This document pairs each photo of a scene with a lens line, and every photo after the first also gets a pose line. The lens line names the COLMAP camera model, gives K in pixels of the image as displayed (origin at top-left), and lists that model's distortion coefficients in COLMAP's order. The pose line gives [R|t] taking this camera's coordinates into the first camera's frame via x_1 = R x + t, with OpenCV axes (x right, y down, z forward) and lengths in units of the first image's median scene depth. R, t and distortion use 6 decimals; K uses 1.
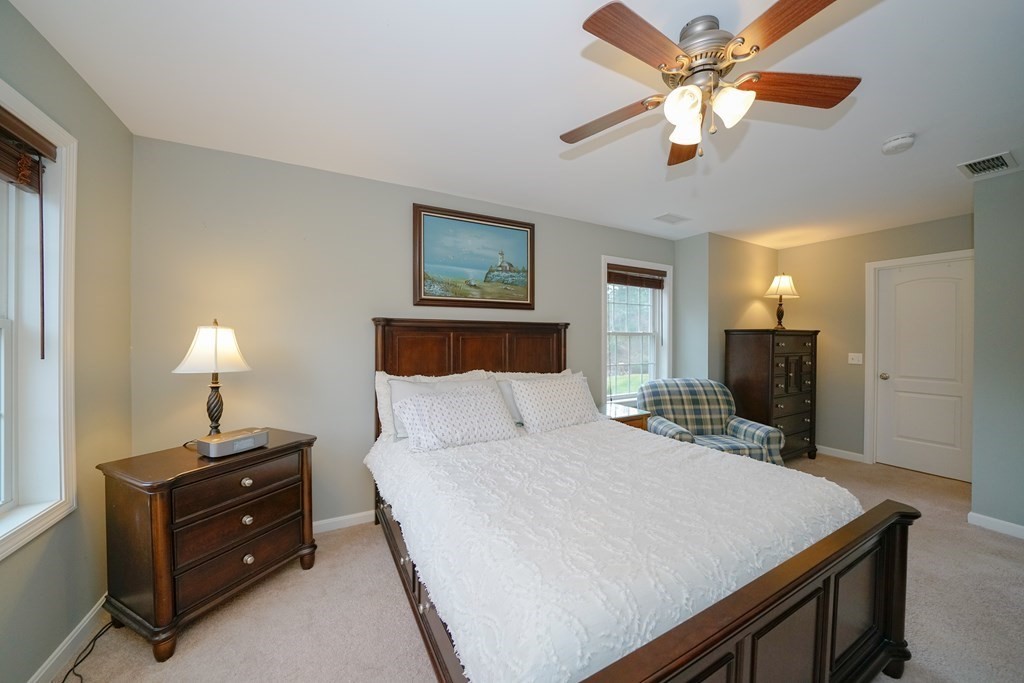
lens RADIAL K [[352.9, 0, 506.9], [0, 352.9, 340.3], [0, 0, 1]] dist [-0.020784, 0.001066]
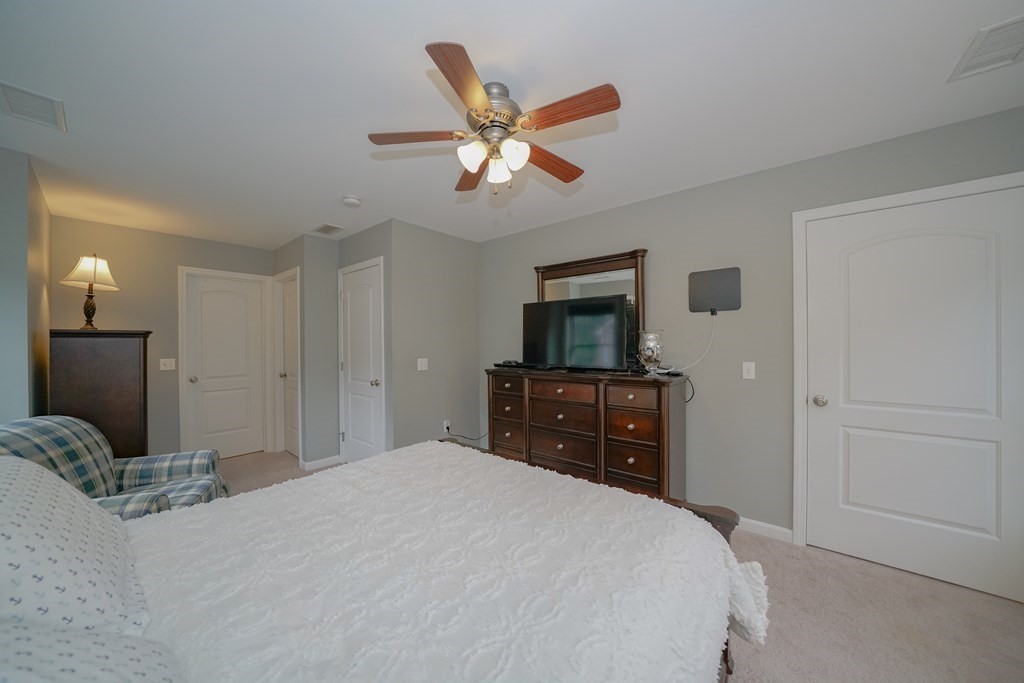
lens RADIAL K [[352.9, 0, 506.6], [0, 352.9, 342.2], [0, 0, 1]] dist [-0.020784, 0.001066]
pose [[-0.378090, -0.000263, 0.925769, -0.221535], [0.008703, 0.999955, 0.003839, -0.003461], [-0.925728, 0.009508, -0.378070, 0.517050]]
